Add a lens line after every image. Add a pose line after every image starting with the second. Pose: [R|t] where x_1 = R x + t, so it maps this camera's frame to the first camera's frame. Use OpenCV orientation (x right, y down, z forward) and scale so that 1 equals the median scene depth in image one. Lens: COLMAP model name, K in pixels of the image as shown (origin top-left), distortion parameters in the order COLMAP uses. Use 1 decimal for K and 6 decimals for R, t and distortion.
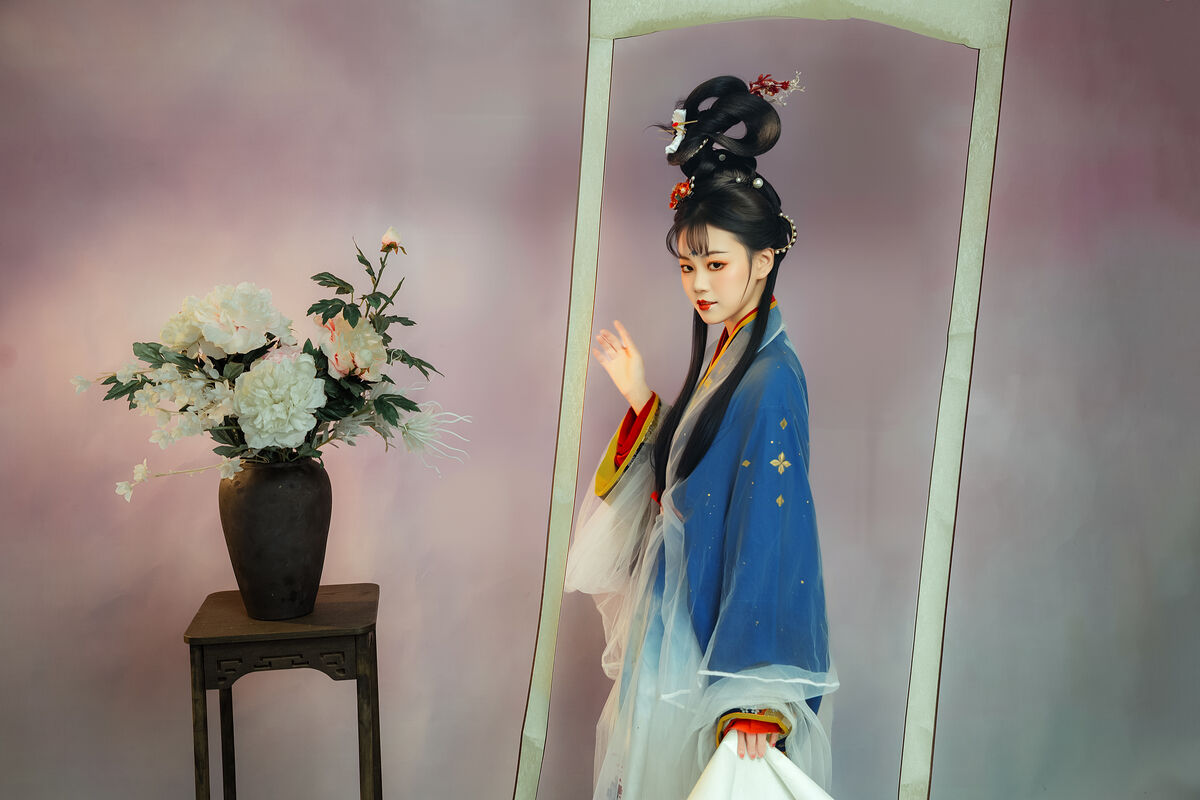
lens RADIAL K [[1329.1, 0, 587.3], [0, 1329.1, 398.4], [0, 0, 1]] dist [0.100301, -0.017684]
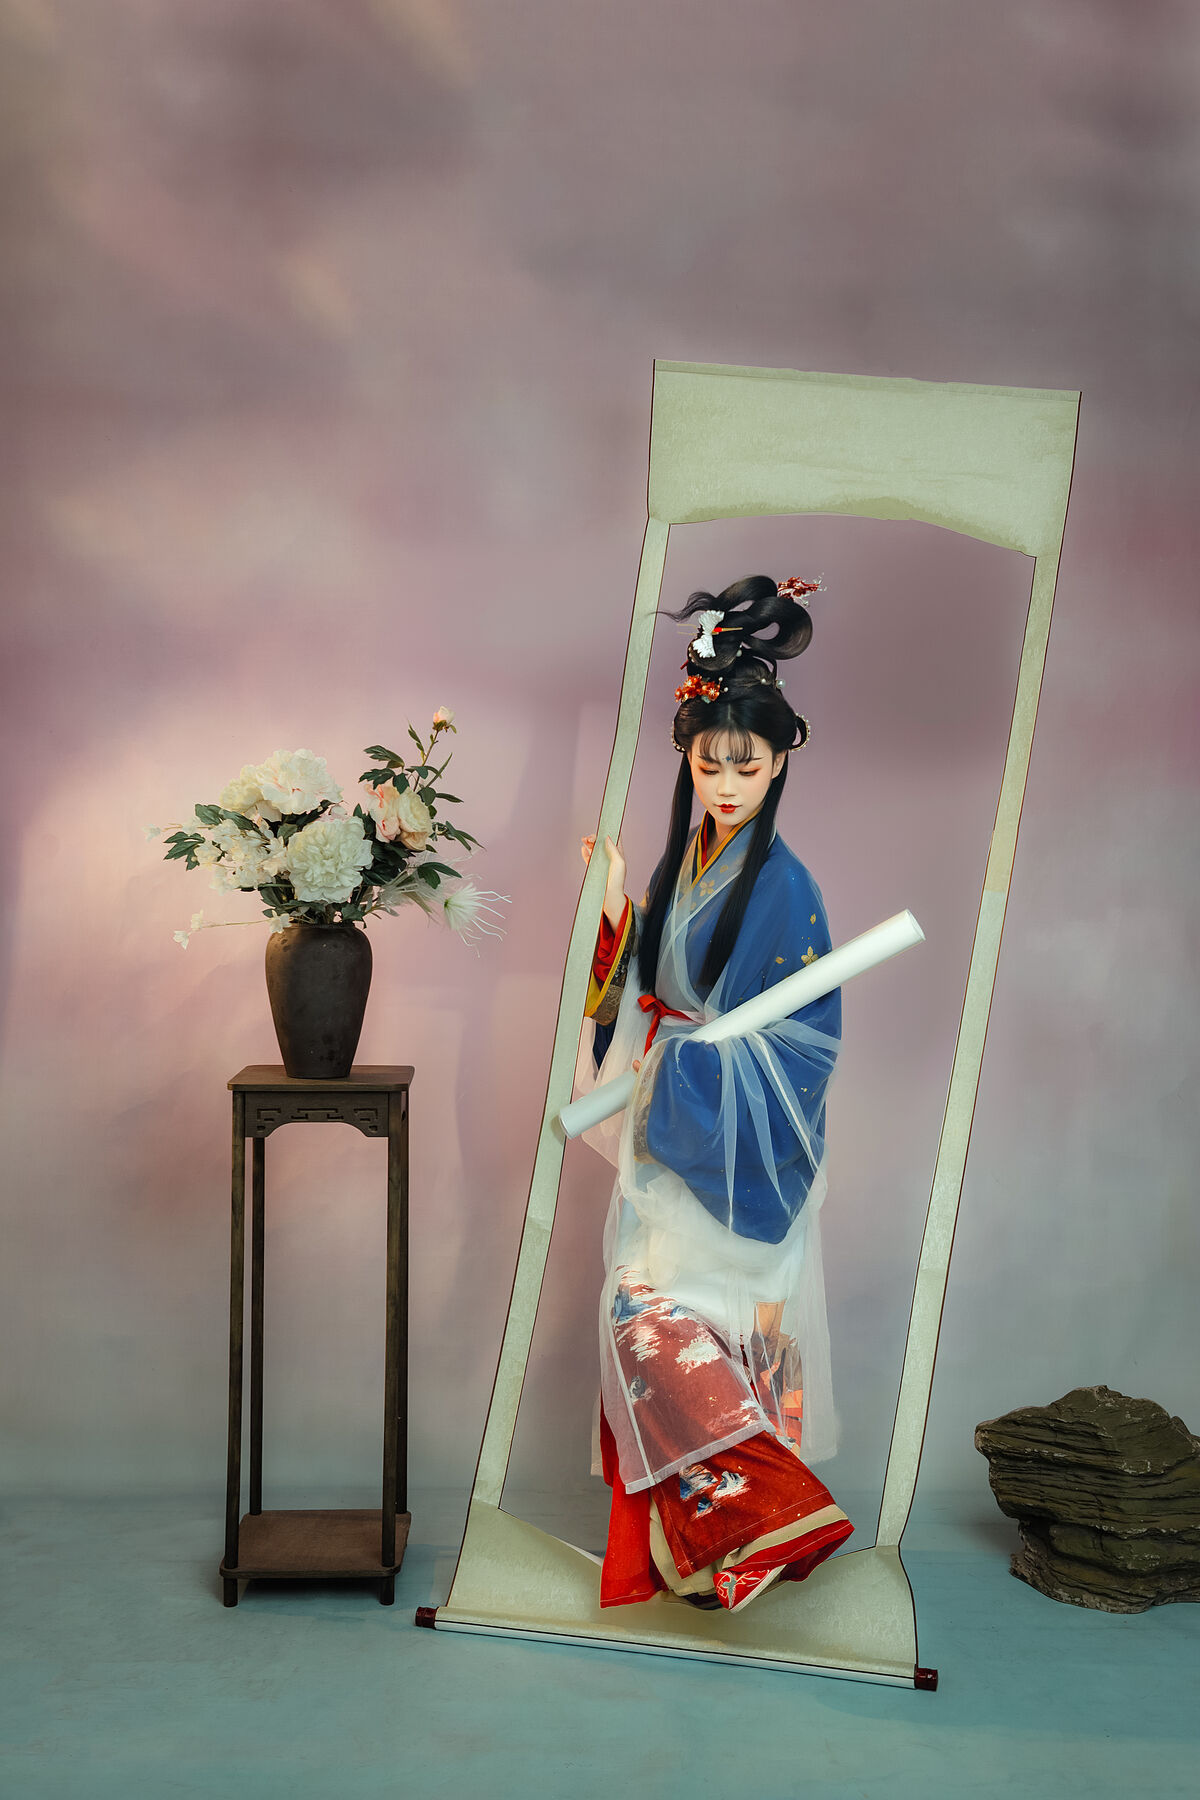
lens RADIAL K [[1913.6, 0, 595.8], [0, 1913.6, 903.5], [0, 0, 1]] dist [0.054919, 0.033617]
pose [[0.996822, 0.034431, -0.071837, 0.085588], [-0.040650, 0.995380, -0.086983, 0.153505], [0.068510, 0.089626, 0.993616, -0.464305]]
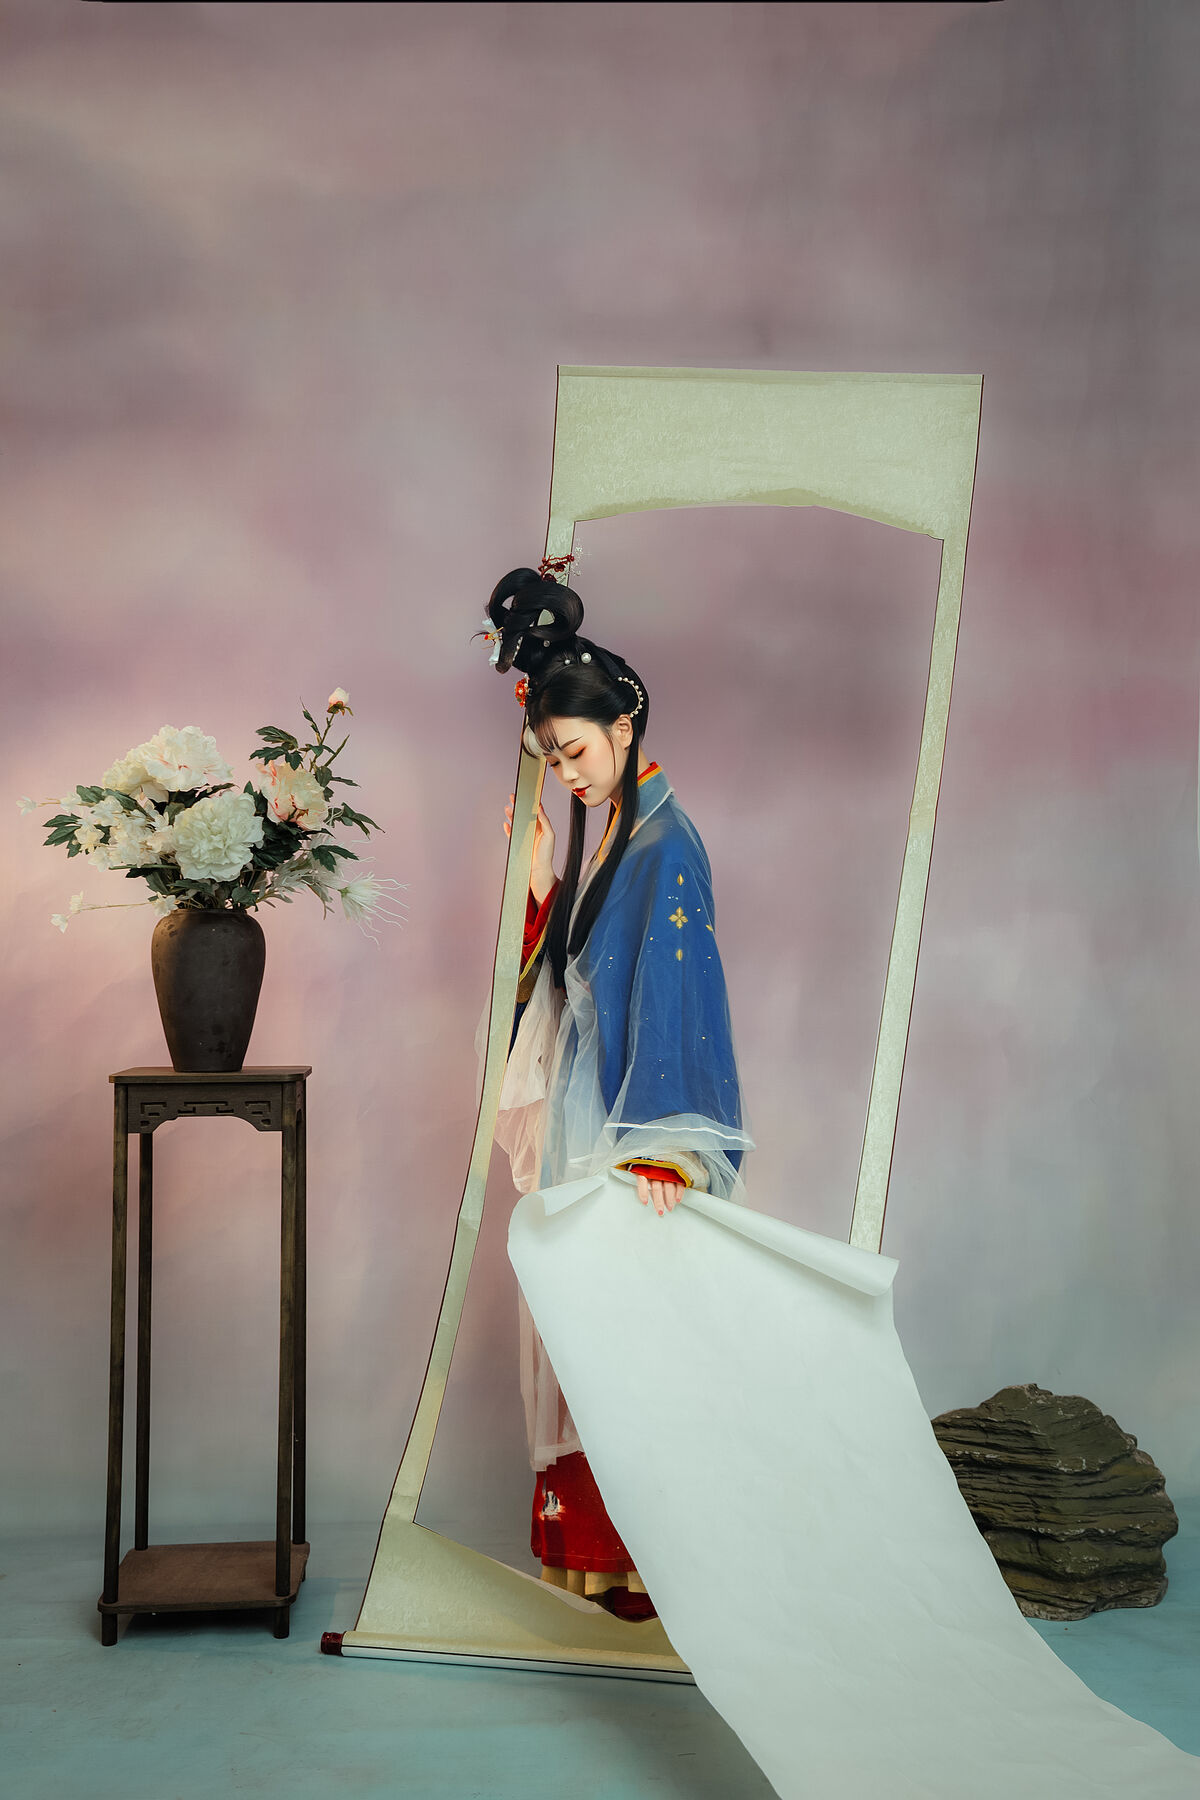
lens RADIAL K [[1798.5, 0, 598.8], [0, 1798.5, 905.4], [0, 0, 1]] dist [0.045083, 0.017757]
pose [[0.999514, 0.017798, -0.025590, 0.087614], [-0.021579, 0.987516, -0.156033, 0.247994], [0.022494, 0.156509, 0.987420, -0.308108]]
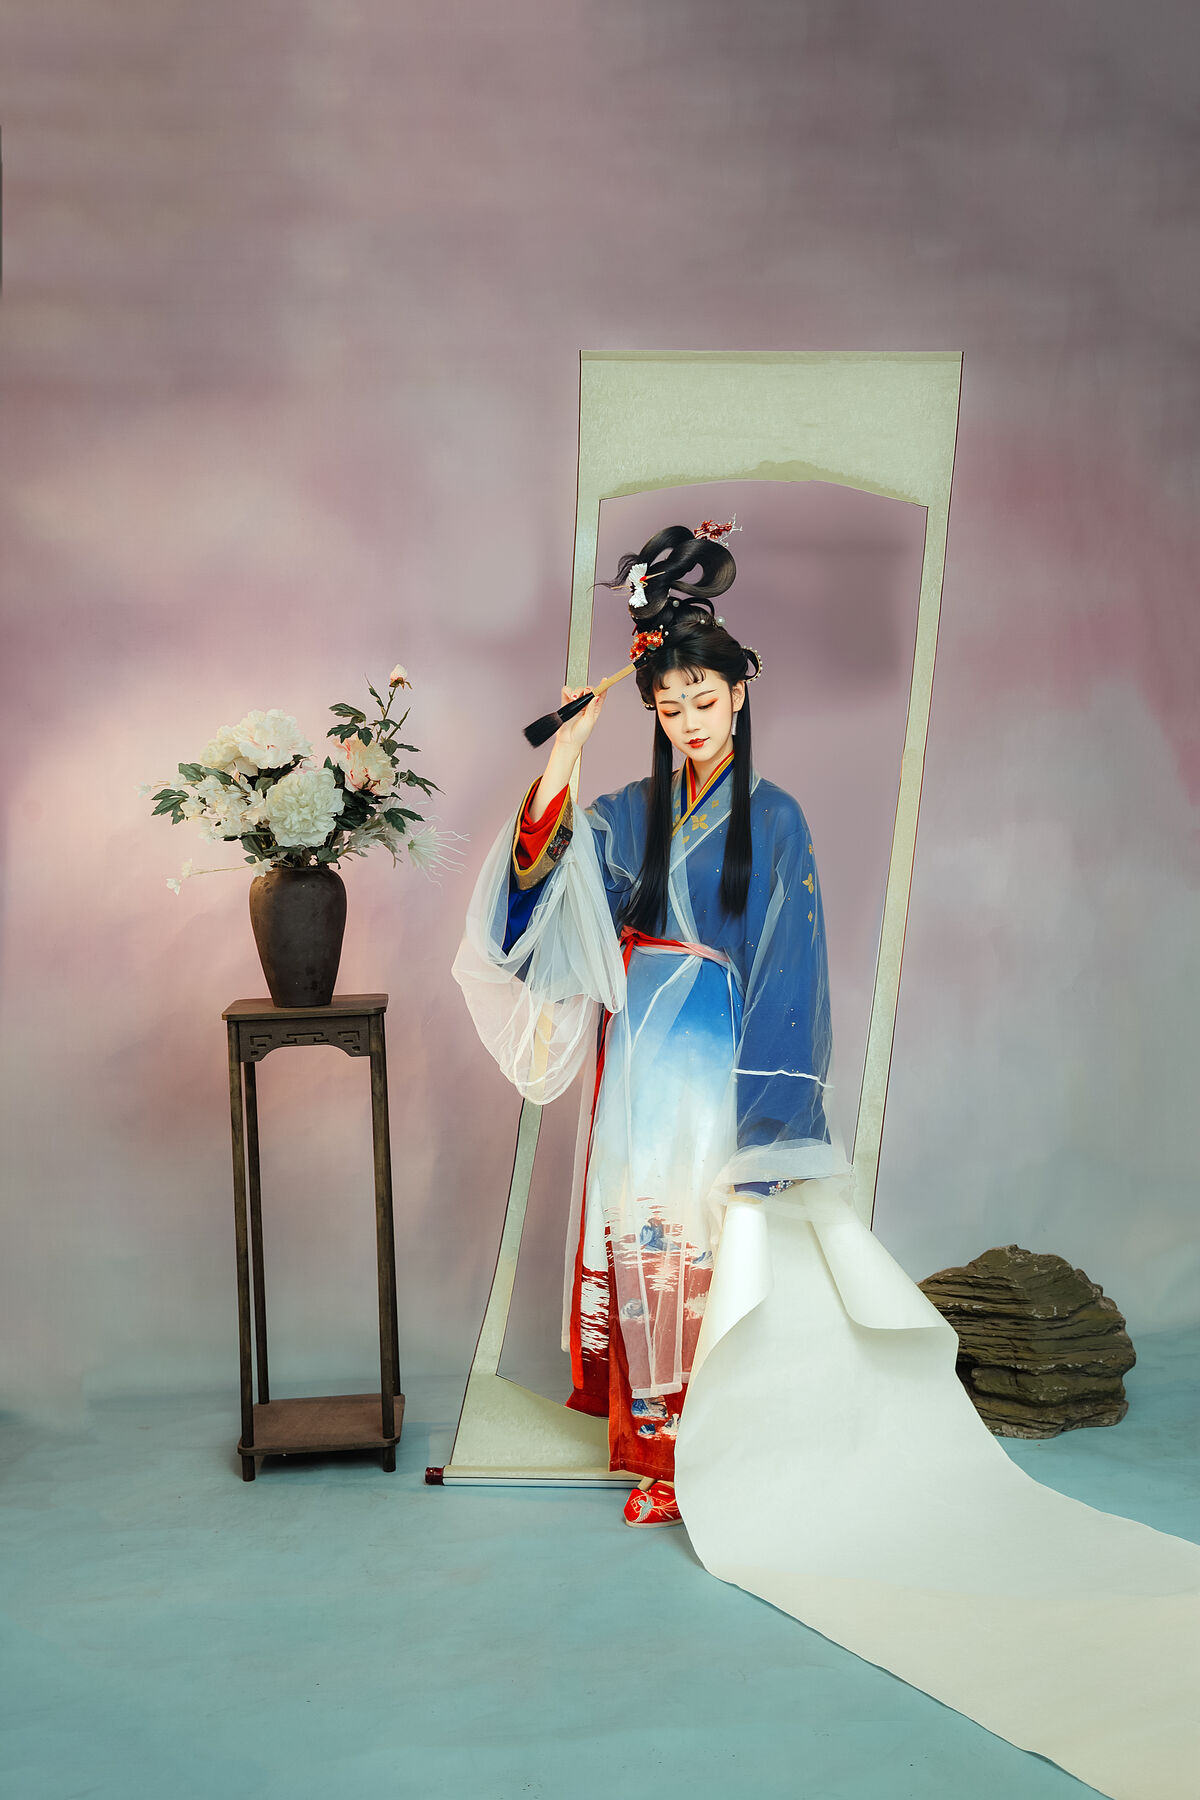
lens RADIAL K [[1873.6, 0, 603.7], [0, 1873.6, 904.2], [0, 0, 1]] dist [0.014643, 0.247138]
pose [[0.999581, -0.009151, -0.027464, 0.071461], [0.007429, 0.998039, -0.062146, 0.182165], [0.027979, 0.061916, 0.997689, -0.593224]]
